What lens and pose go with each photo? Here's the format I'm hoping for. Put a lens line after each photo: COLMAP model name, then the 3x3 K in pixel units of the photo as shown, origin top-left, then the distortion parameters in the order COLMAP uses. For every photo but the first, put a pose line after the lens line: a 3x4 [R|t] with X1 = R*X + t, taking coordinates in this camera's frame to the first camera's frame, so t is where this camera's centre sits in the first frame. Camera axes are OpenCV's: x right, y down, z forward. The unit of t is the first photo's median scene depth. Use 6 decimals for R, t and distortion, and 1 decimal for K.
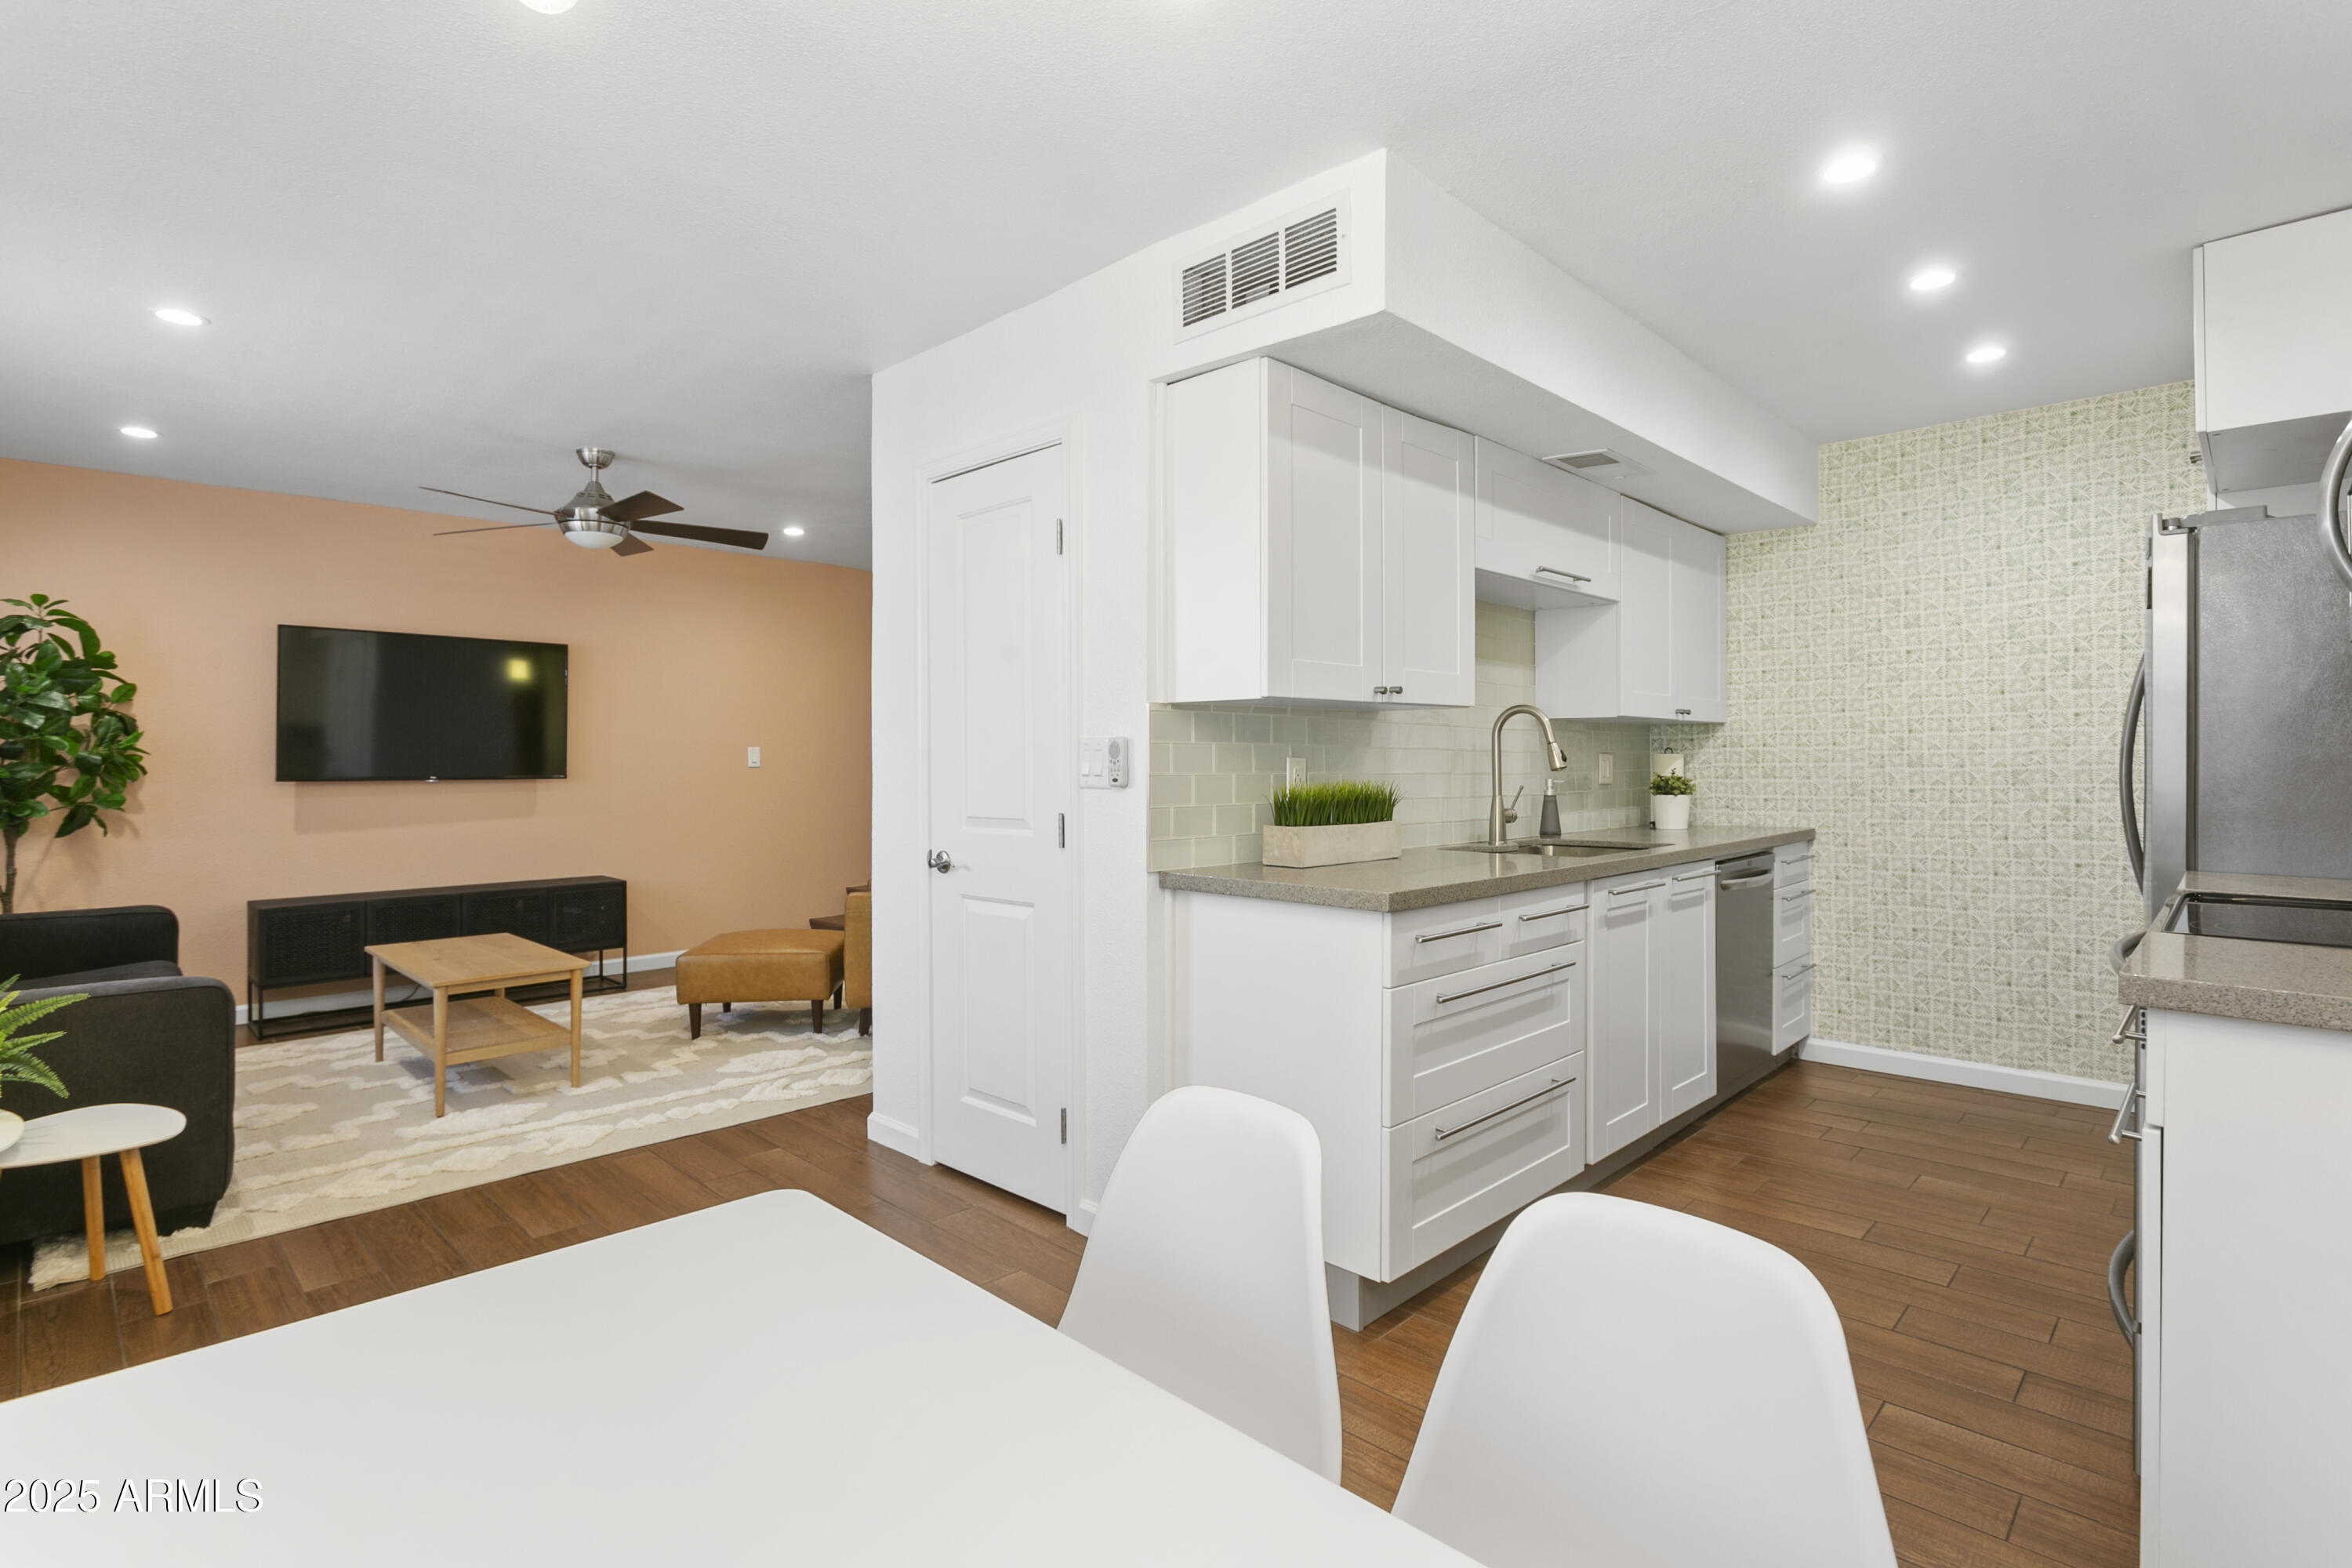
lens RADIAL K [[1127.5, 0, 1171.6], [0, 1127.5, 745.4], [0, 0, 1]] dist [-0.022710, 0.009425]
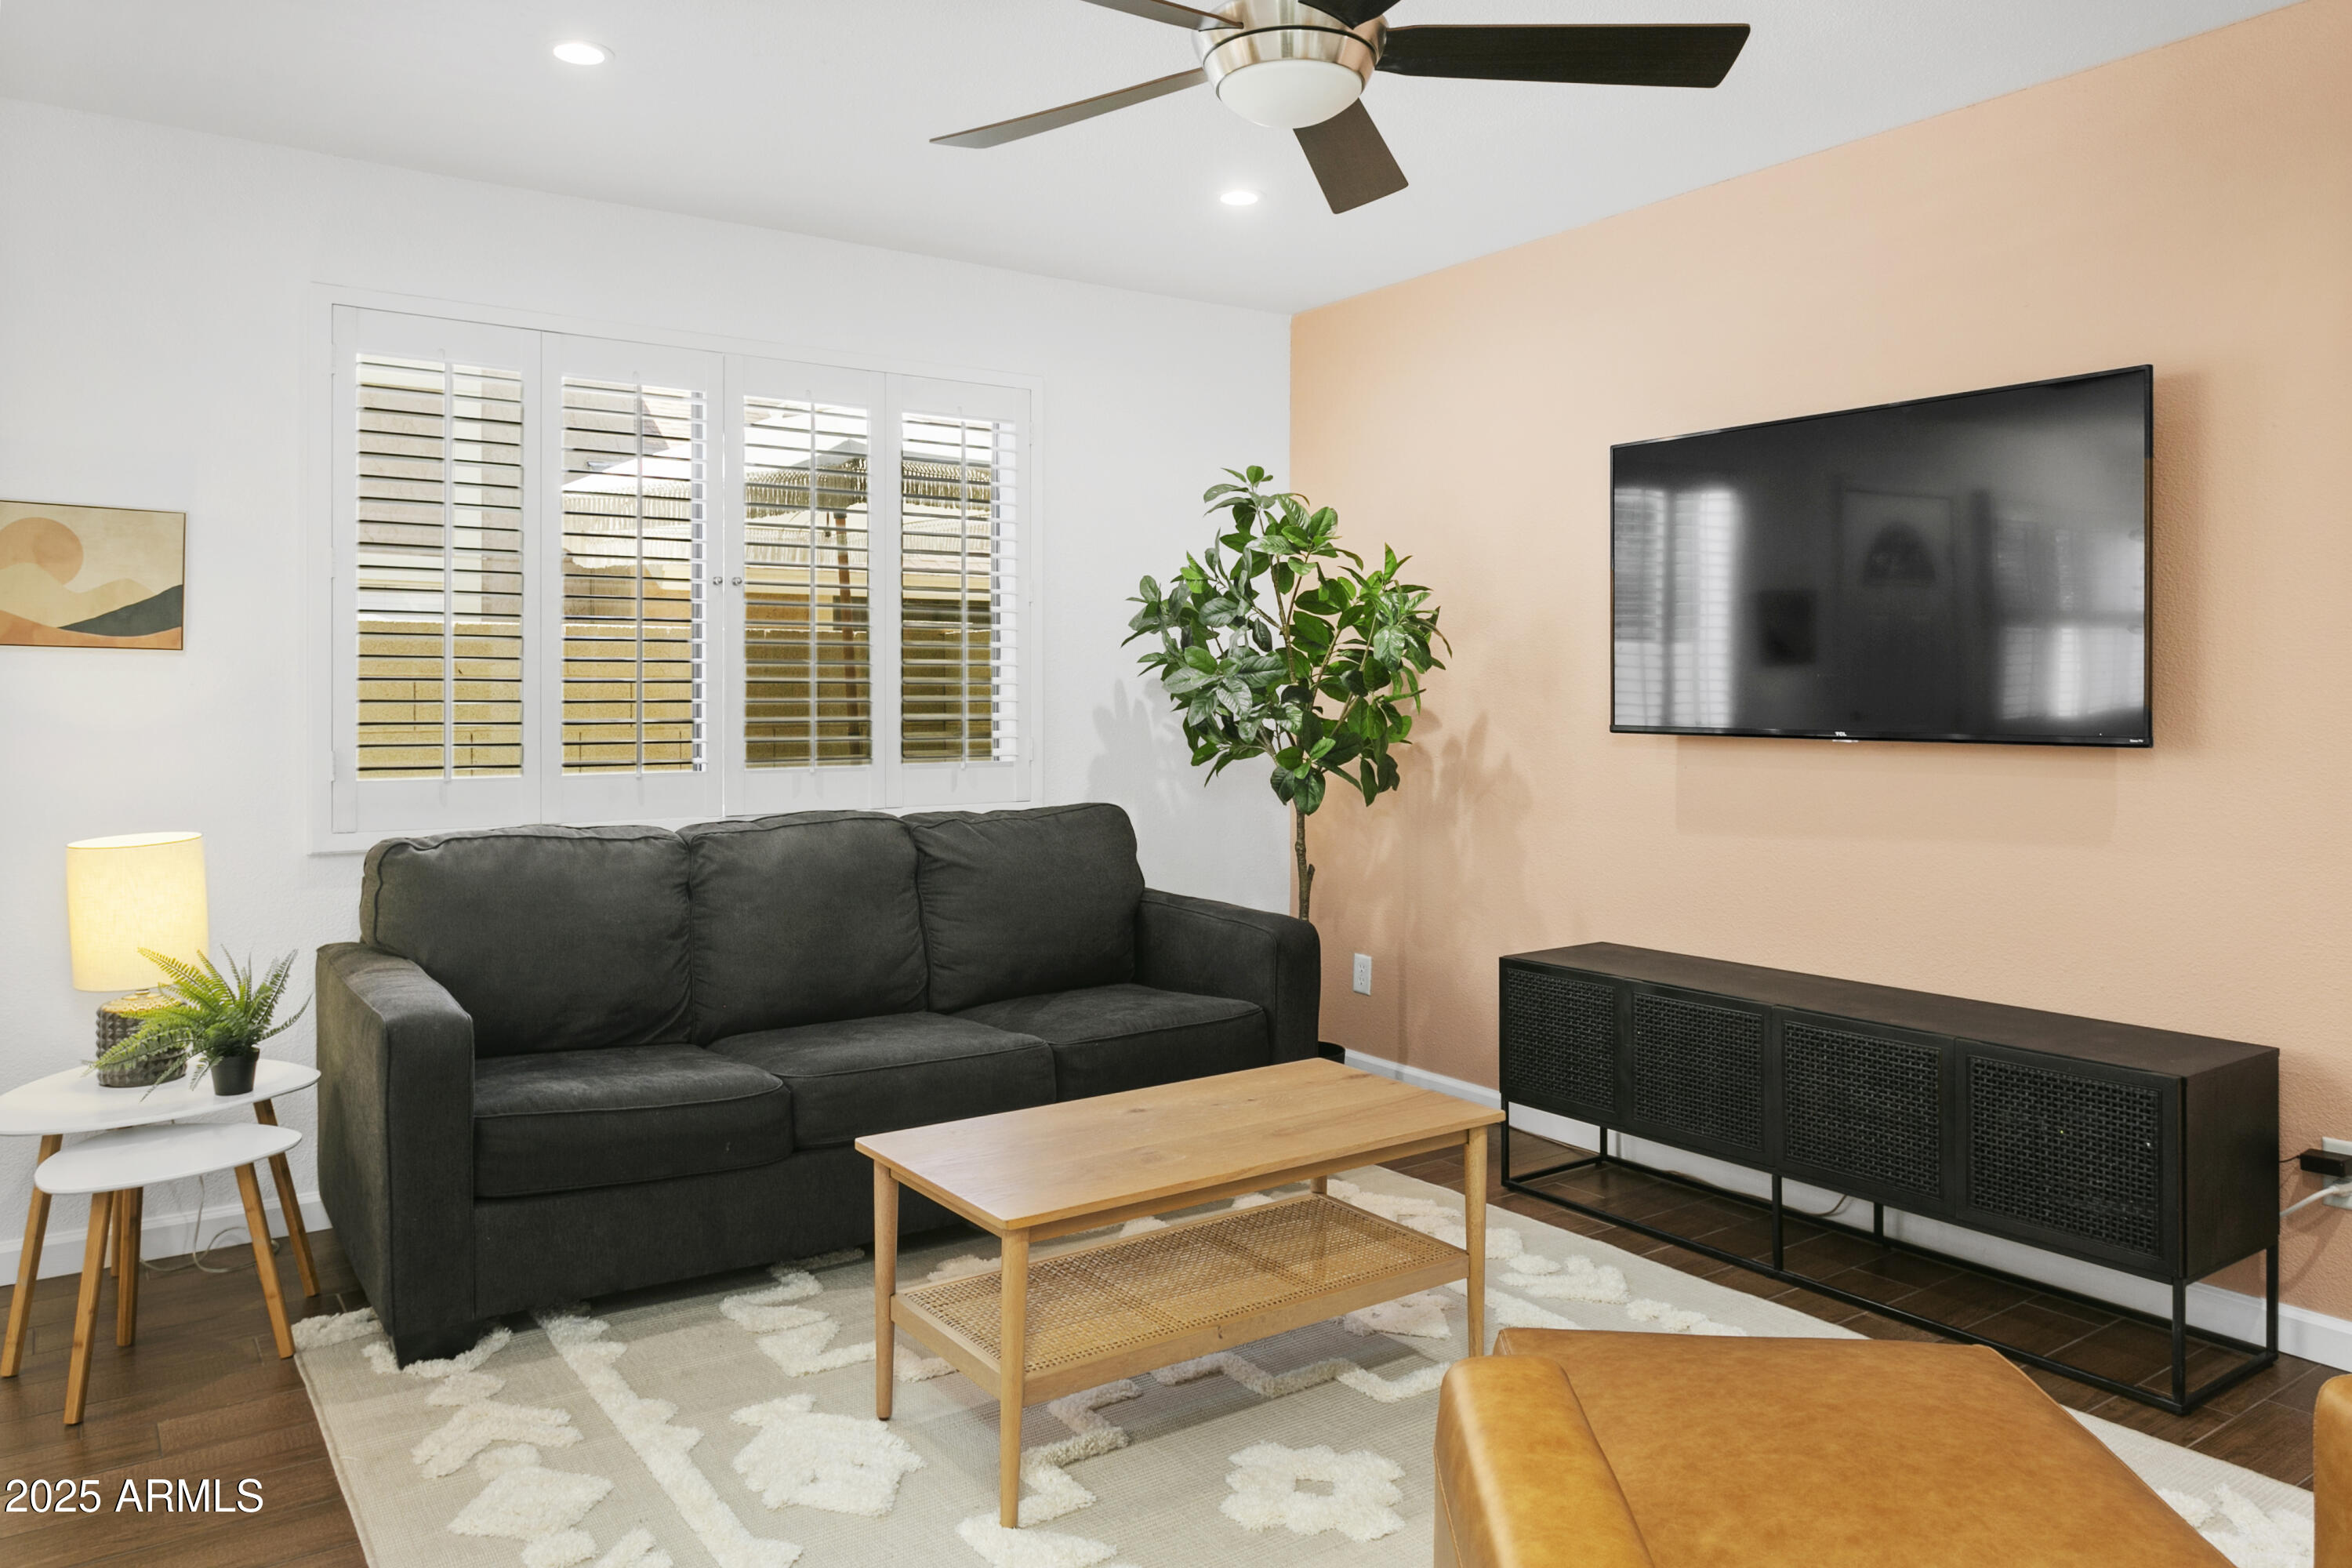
lens RADIAL K [[1607.7, 0, 1174.3], [0, 1607.7, 726.1], [0, 0, 1]] dist [-0.001379, -0.000861]
pose [[-0.185460, 0.022653, -0.982391, 0.009154], [0.012148, 0.999711, 0.020759, 0.013698], [0.982577, -0.008084, -0.185682, 1.181507]]
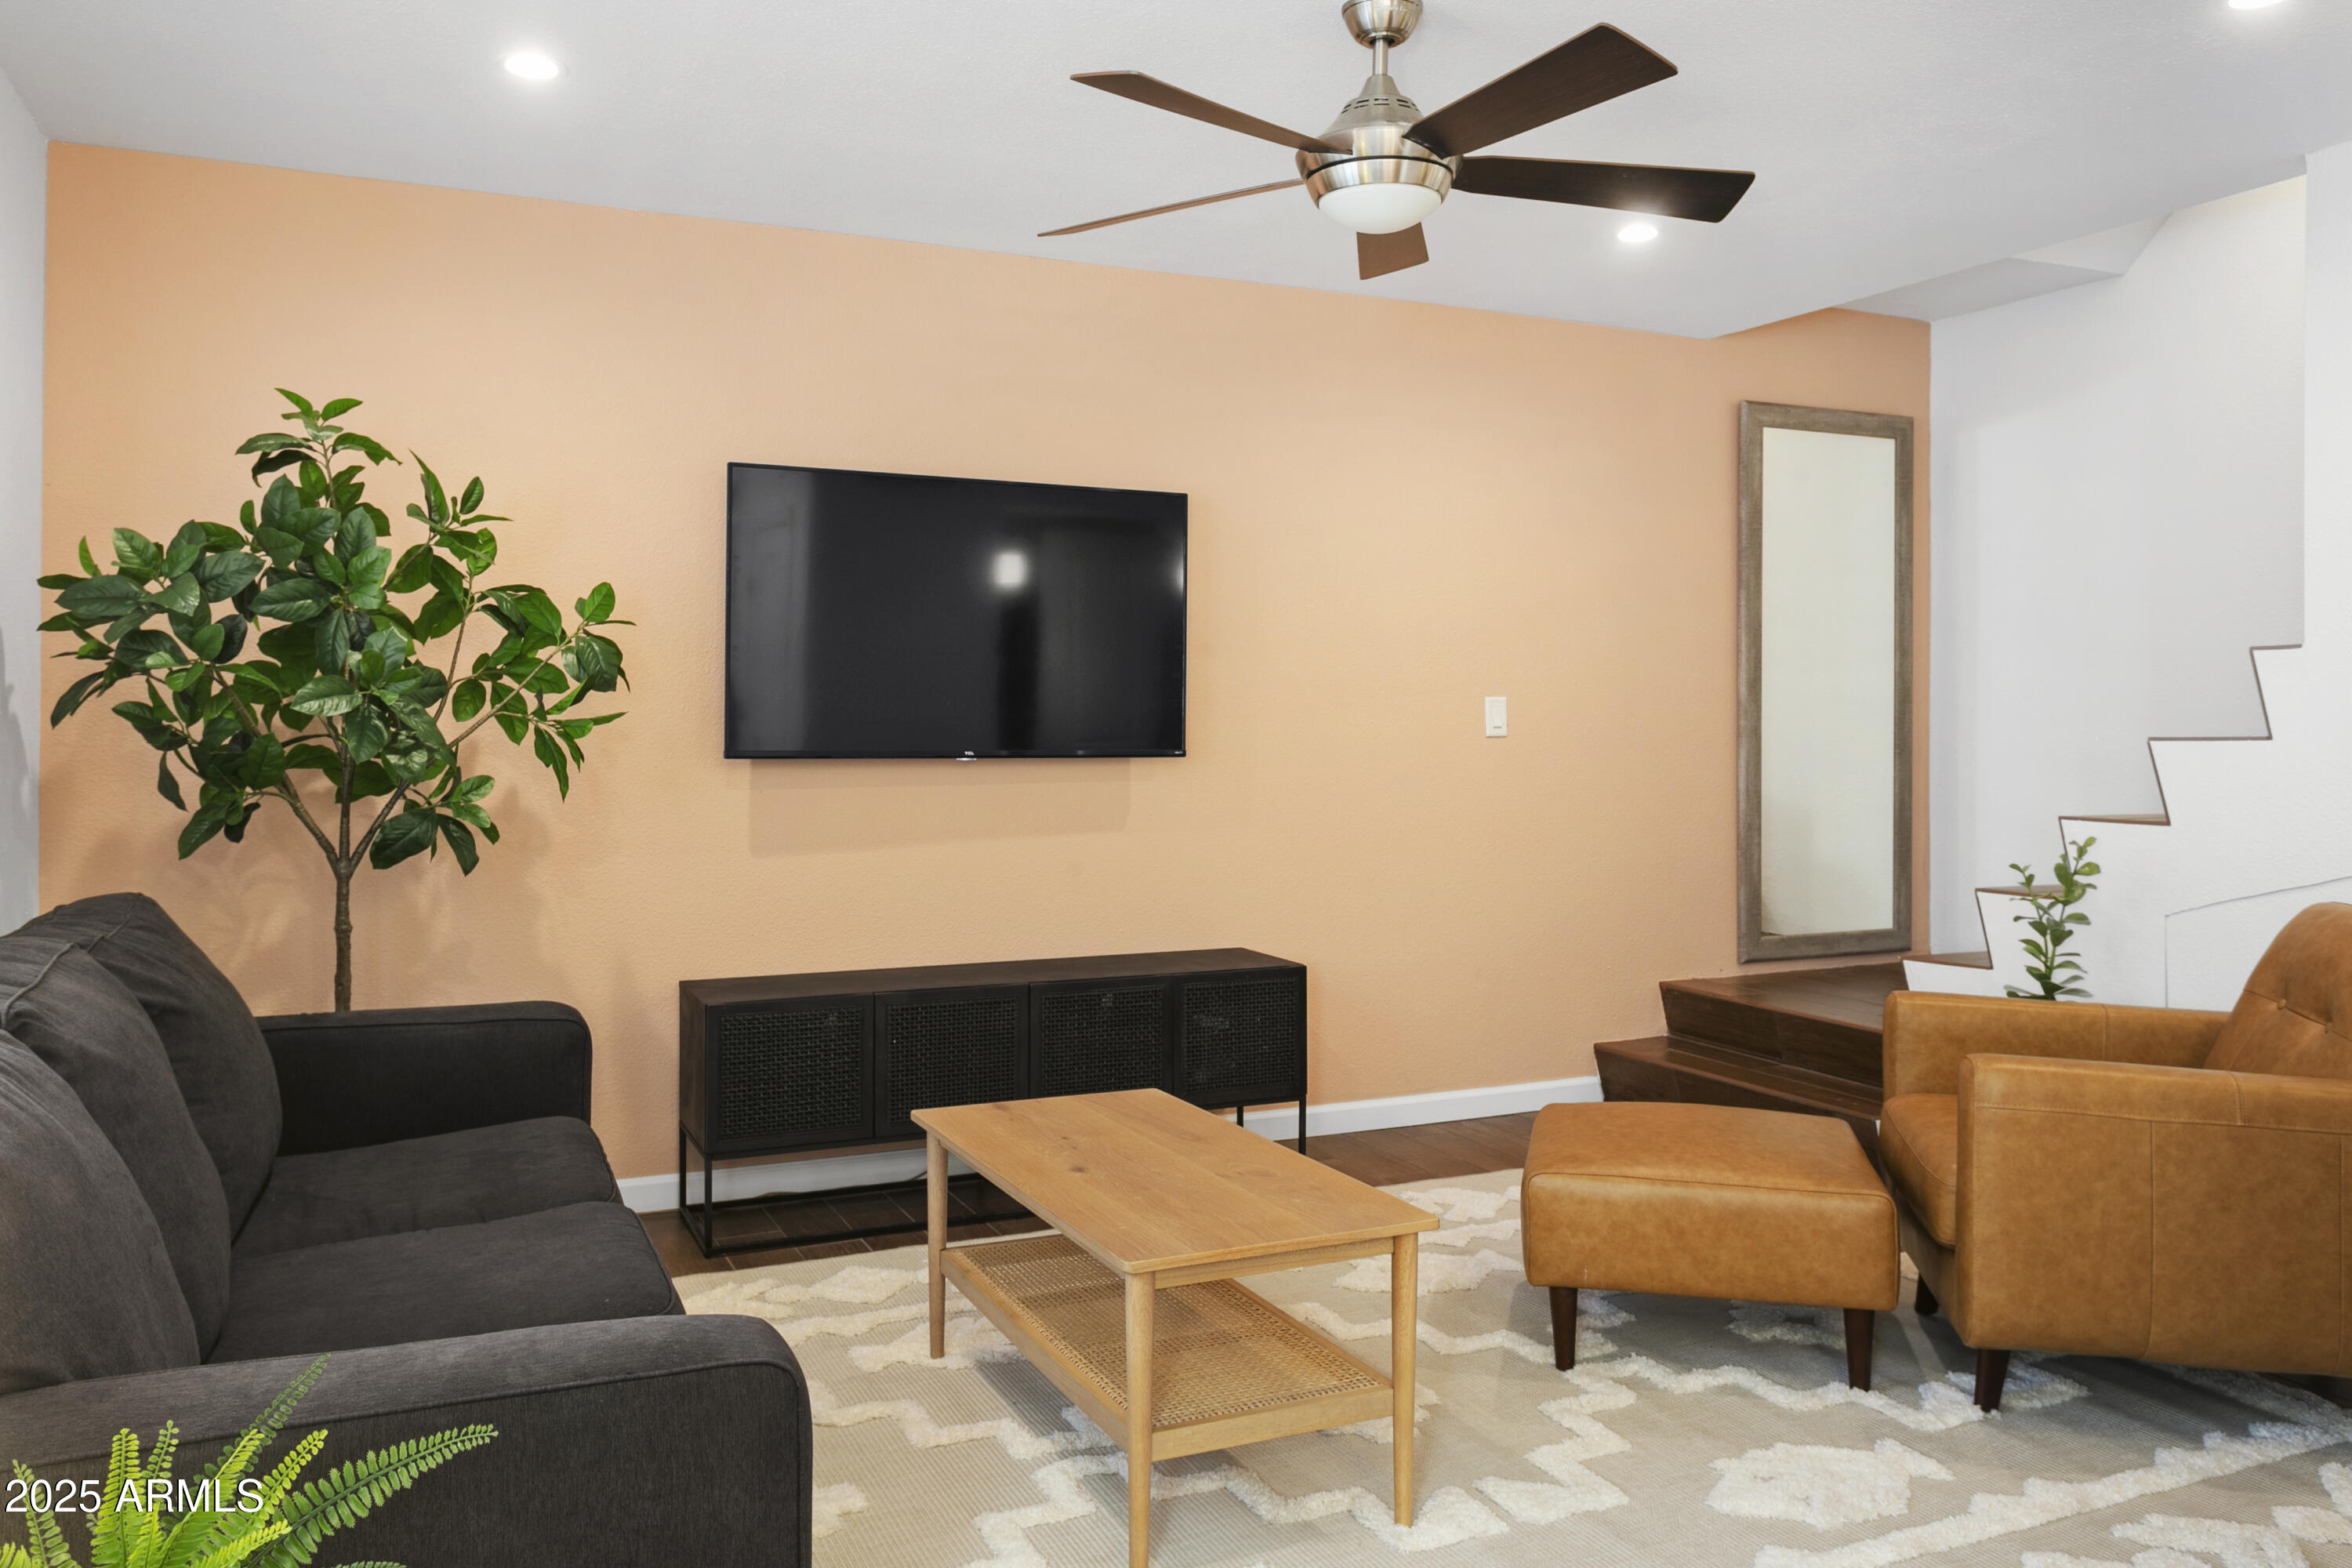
lens RADIAL K [[1756.8, 0, 1172.6], [0, 1756.8, 705.9], [0, 0, 1]] dist [0.003378, -0.002013]
pose [[0.932482, 0.000658, -0.361217, -0.384228], [0.000142, 0.999998, 0.002190, 0.006953], [0.361217, -0.002093, 0.932479, 0.377977]]
